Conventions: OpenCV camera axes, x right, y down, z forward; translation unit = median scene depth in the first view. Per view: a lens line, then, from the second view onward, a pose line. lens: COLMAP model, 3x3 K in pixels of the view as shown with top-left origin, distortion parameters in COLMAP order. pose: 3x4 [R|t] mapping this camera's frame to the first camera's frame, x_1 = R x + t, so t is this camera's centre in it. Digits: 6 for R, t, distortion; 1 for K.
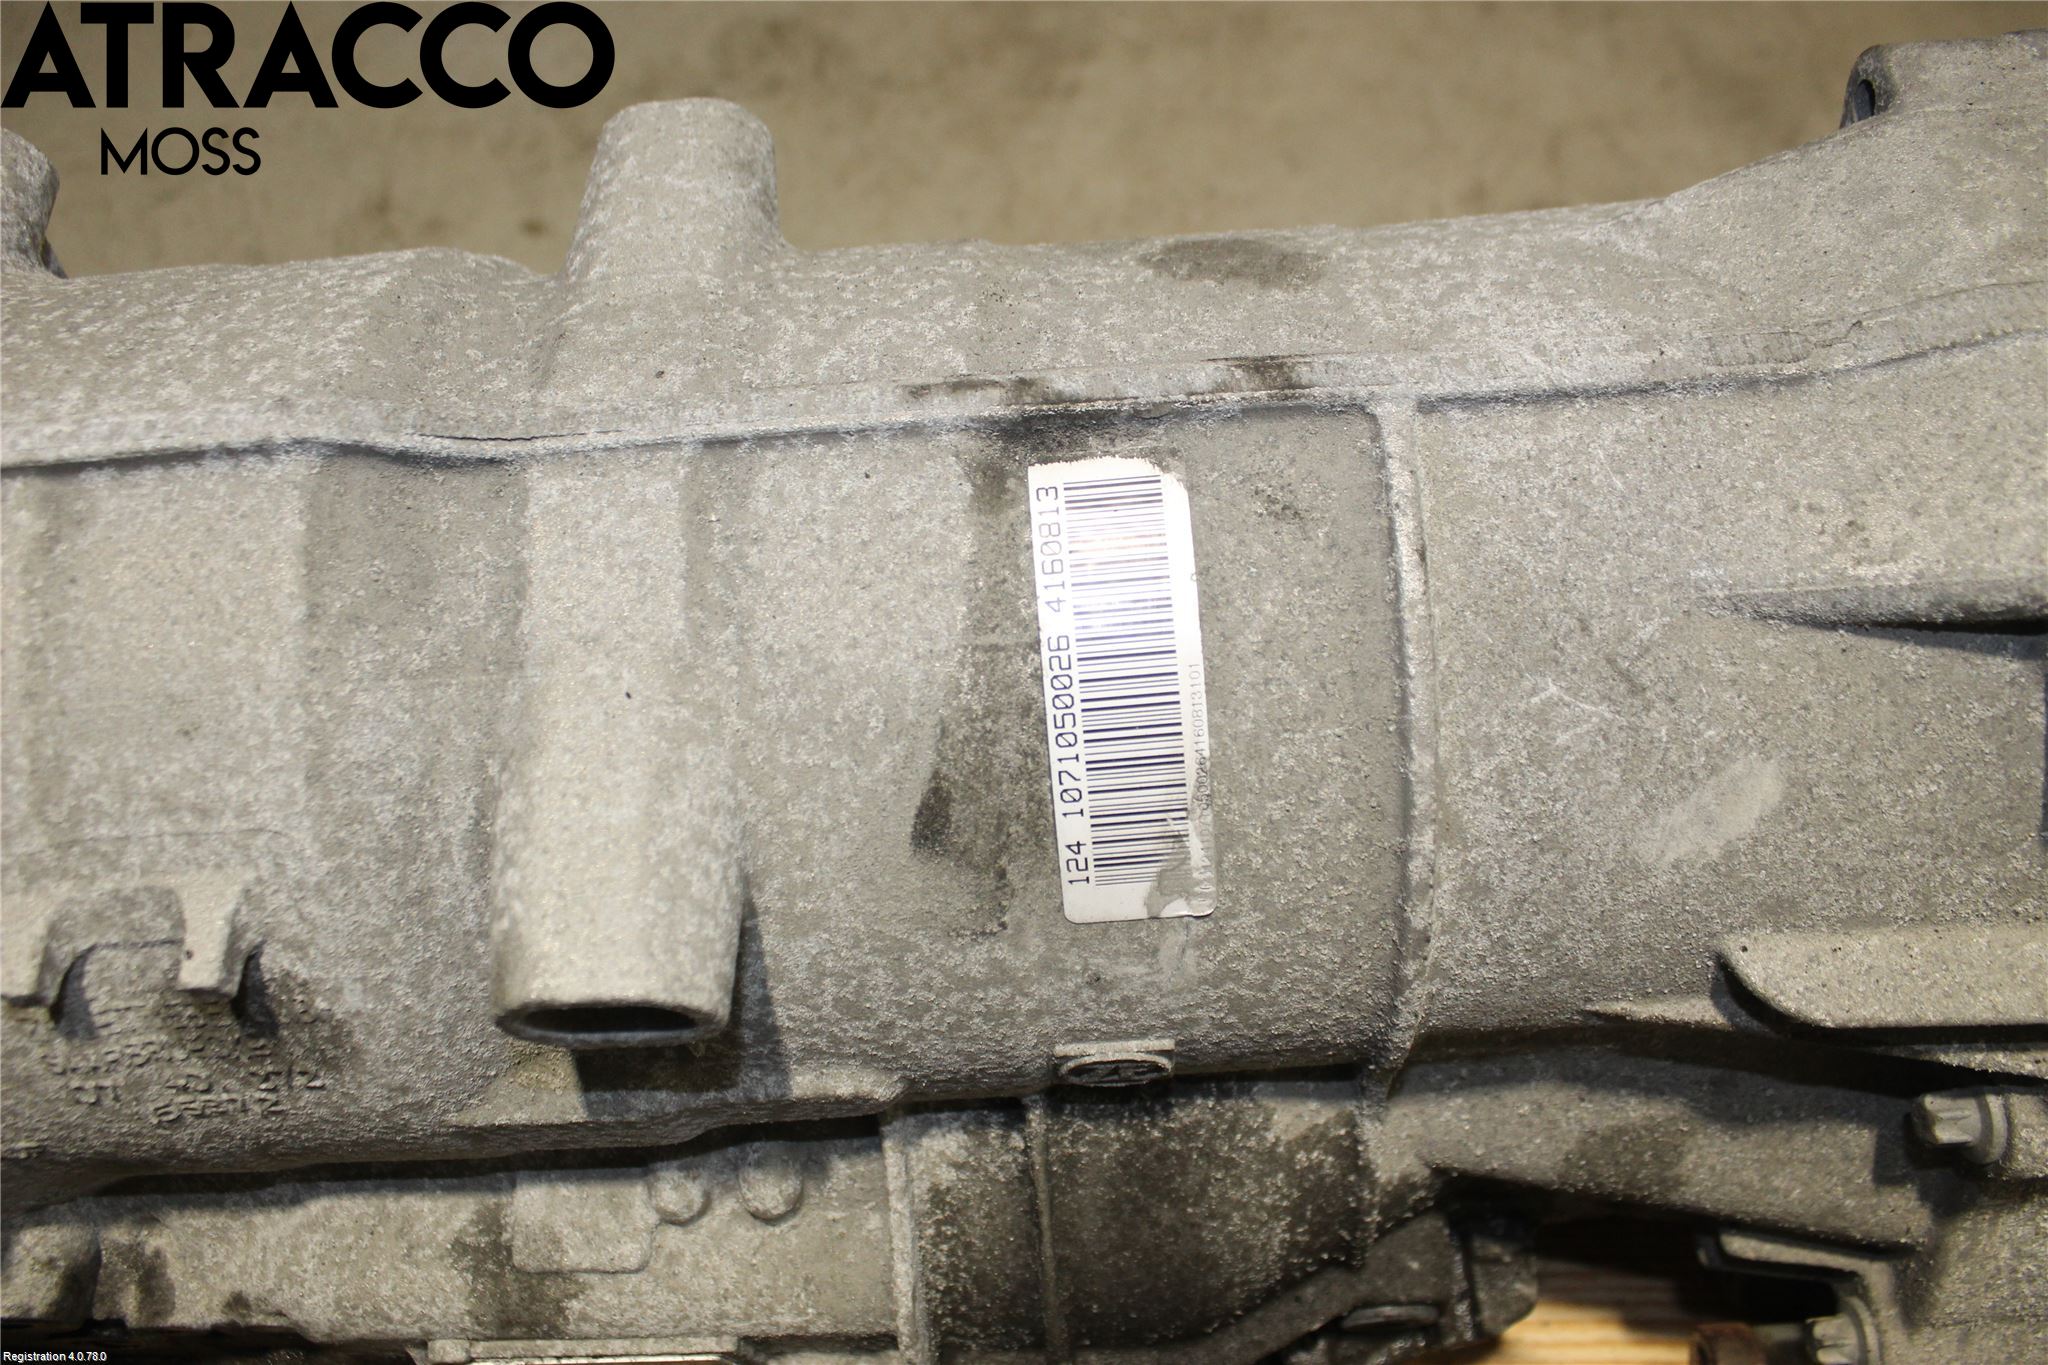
lens RADIAL K [[1629.2, 0, 1031.9], [0, 1629.2, 682.9], [0, 0, 1]] dist [-0.179378, 0.139860]
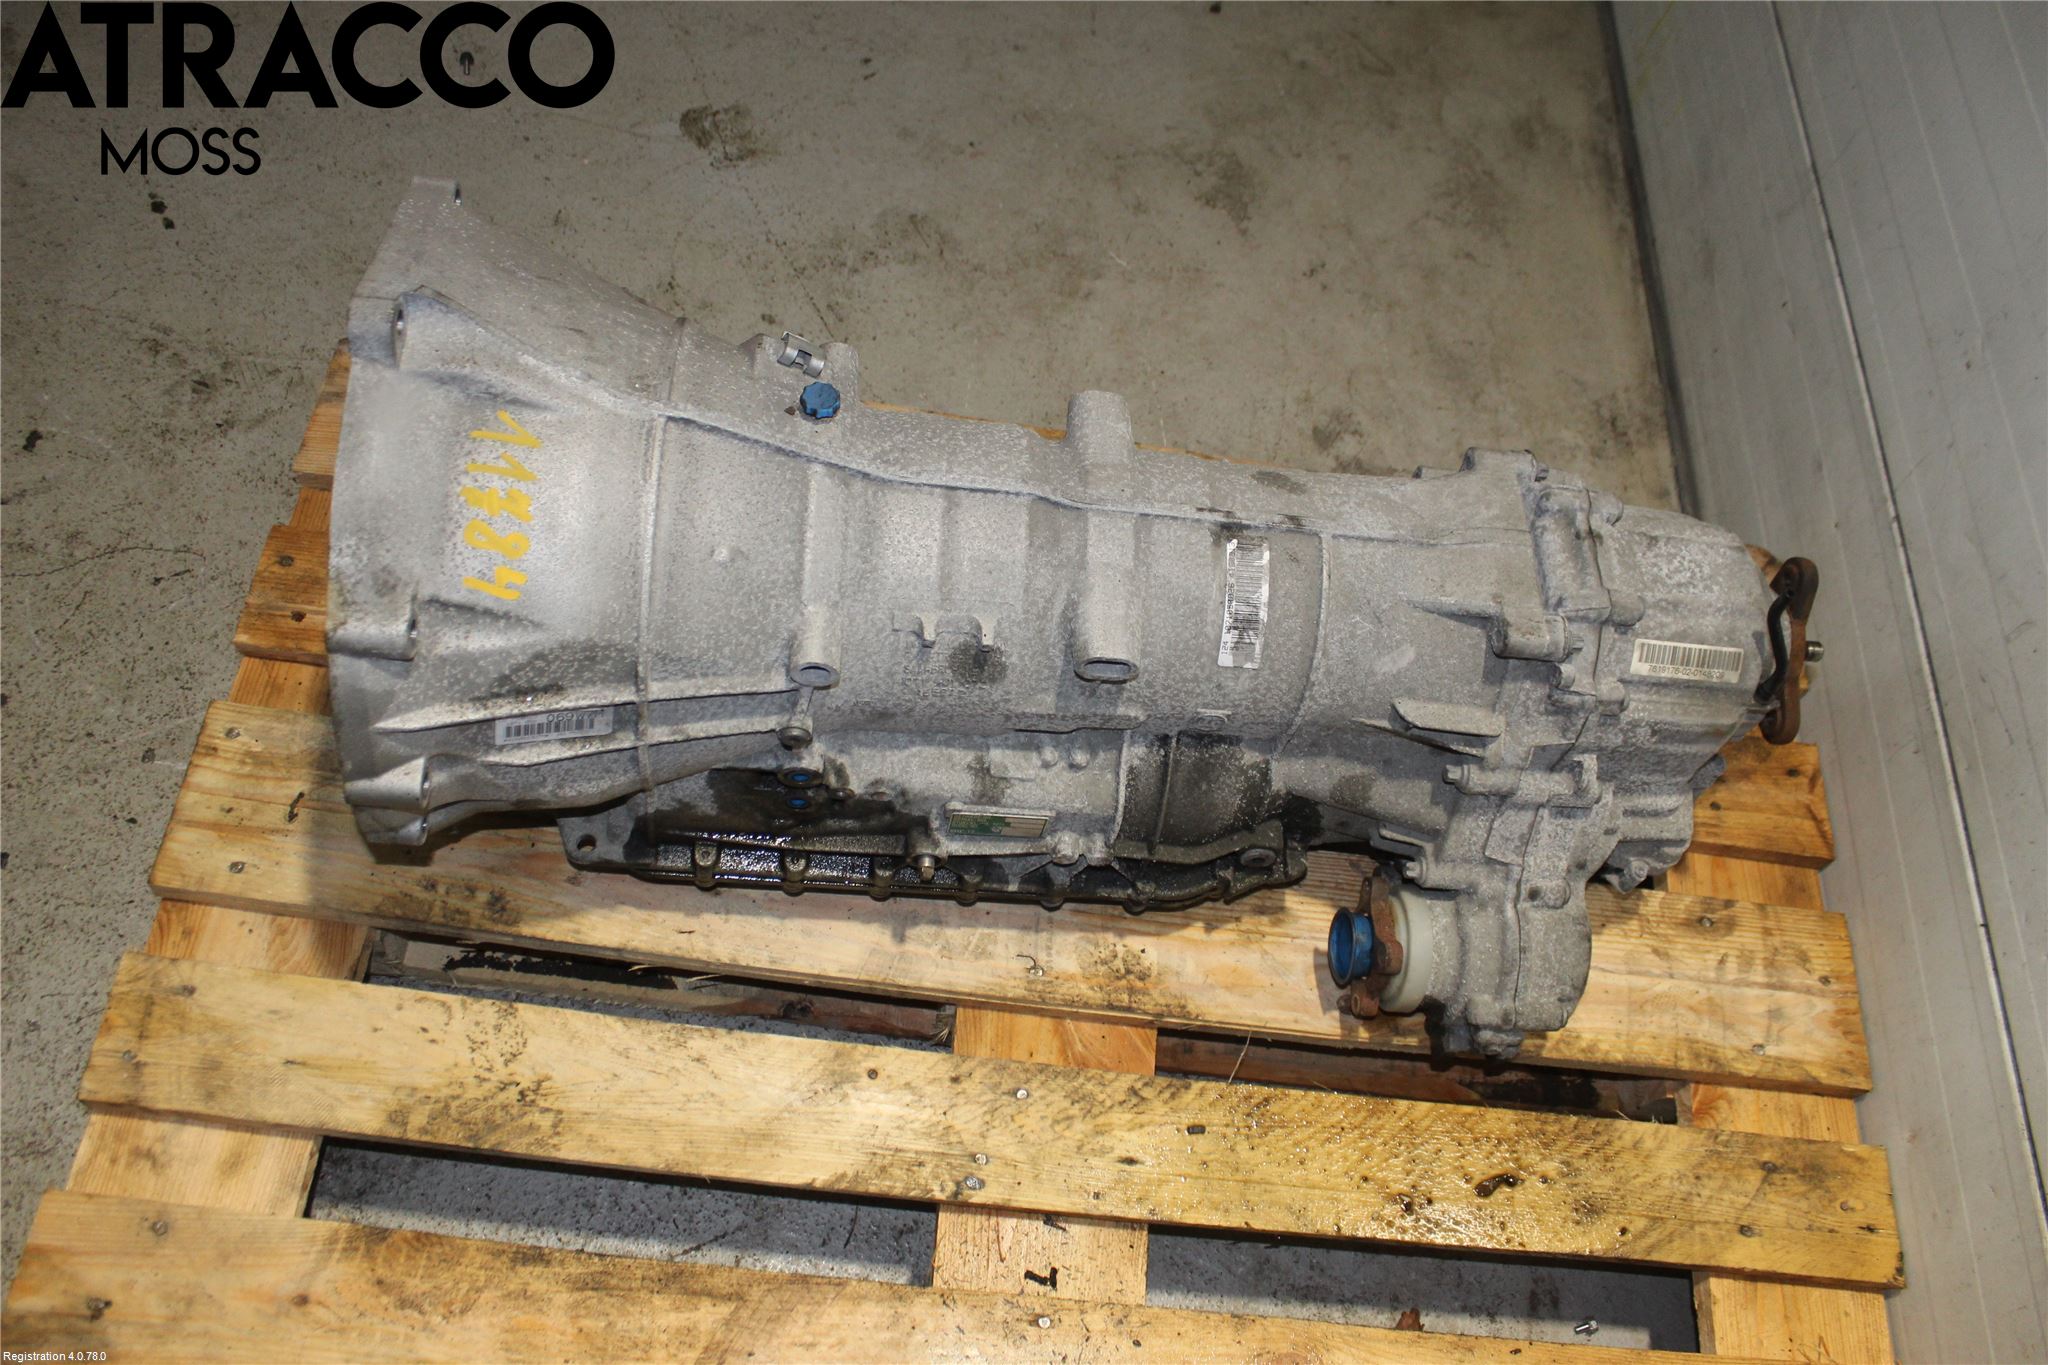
lens RADIAL K [[1629.2, 0, 1031.9], [0, 1629.2, 682.9], [0, 0, 1]] dist [-0.179378, 0.139860]
pose [[0.972904, 0.139374, 0.184479, -0.973422], [-0.136532, 0.990238, -0.028079, 0.326103], [-0.186591, 0.002131, 0.982435, -2.286836]]
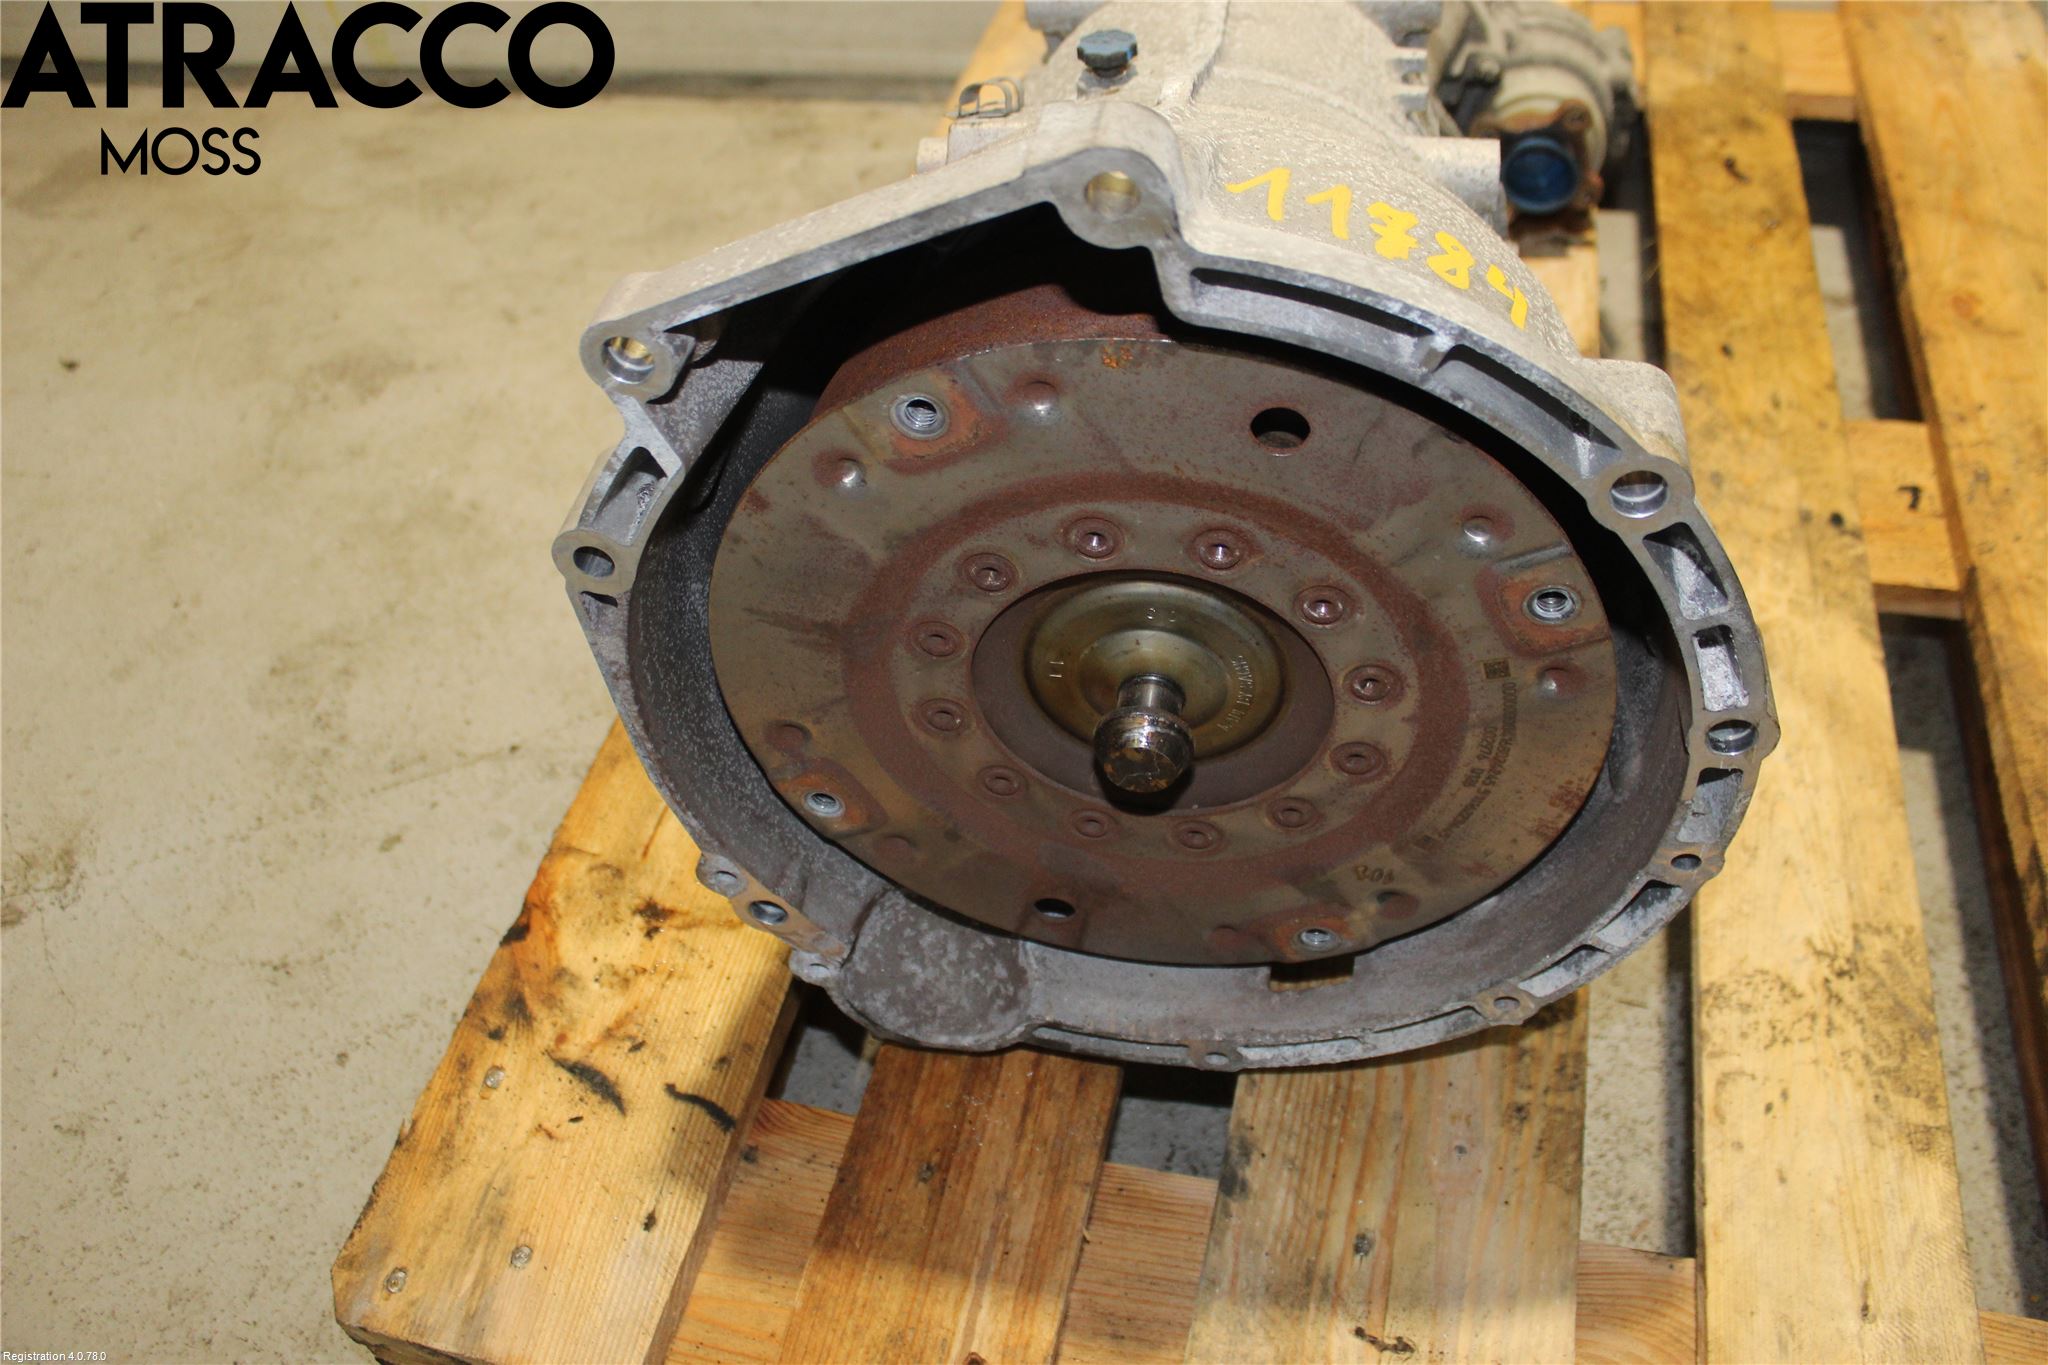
lens RADIAL K [[1629.2, 0, 1031.9], [0, 1629.2, 682.9], [0, 0, 1]] dist [-0.179378, 0.139860]
pose [[0.213955, -0.689313, 0.692149, -2.854819], [0.896112, 0.420557, 0.141830, -0.290034], [-0.388854, 0.589897, 0.707682, -0.024374]]
